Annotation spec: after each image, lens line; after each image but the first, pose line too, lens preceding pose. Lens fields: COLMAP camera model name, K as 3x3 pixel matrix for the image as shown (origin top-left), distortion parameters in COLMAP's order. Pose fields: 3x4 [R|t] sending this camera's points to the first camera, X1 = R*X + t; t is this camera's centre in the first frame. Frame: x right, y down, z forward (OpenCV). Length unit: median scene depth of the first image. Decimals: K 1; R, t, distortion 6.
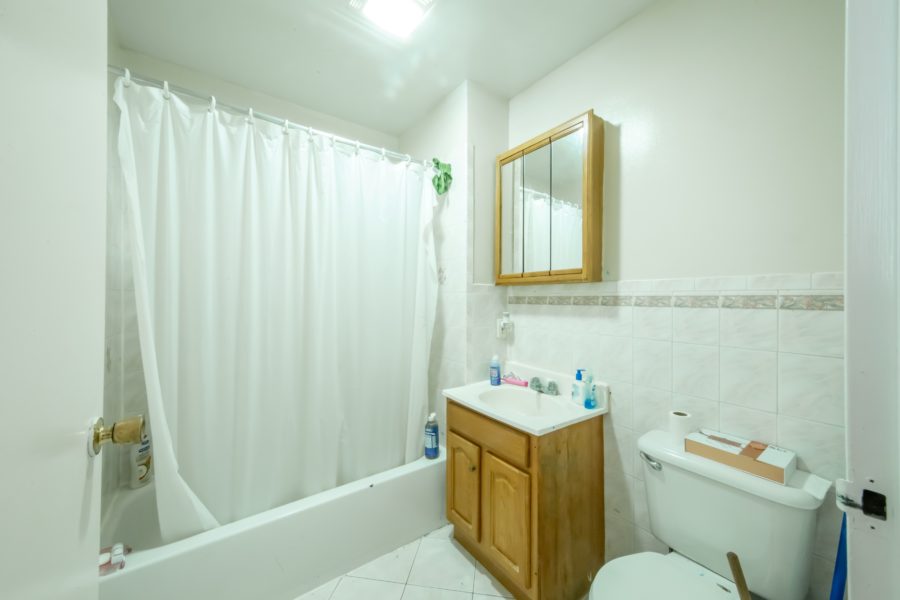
lens RADIAL K [[345.2, 0, 448.3], [0, 345.2, 297.4], [0, 0, 1]] dist [0.002778, 0.000333]
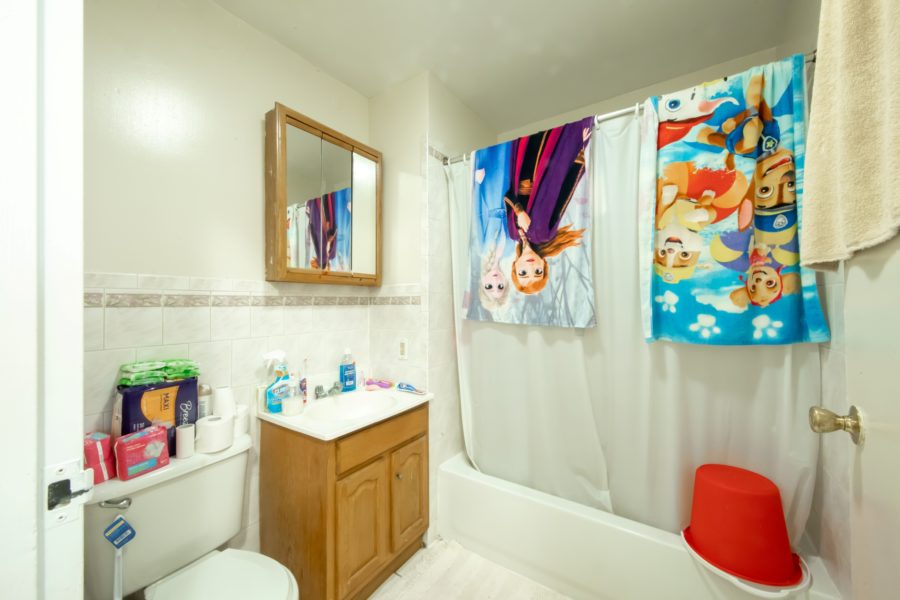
lens RADIAL K [[345.2, 0, 448.1], [0, 345.2, 300.7], [0, 0, 1]] dist [0.002778, 0.000333]
pose [[-0.364691, -0.007826, 0.931096, -0.528980], [-0.010604, 0.999935, 0.004251, 0.000120], [-0.931068, -0.008323, -0.364750, 0.737755]]
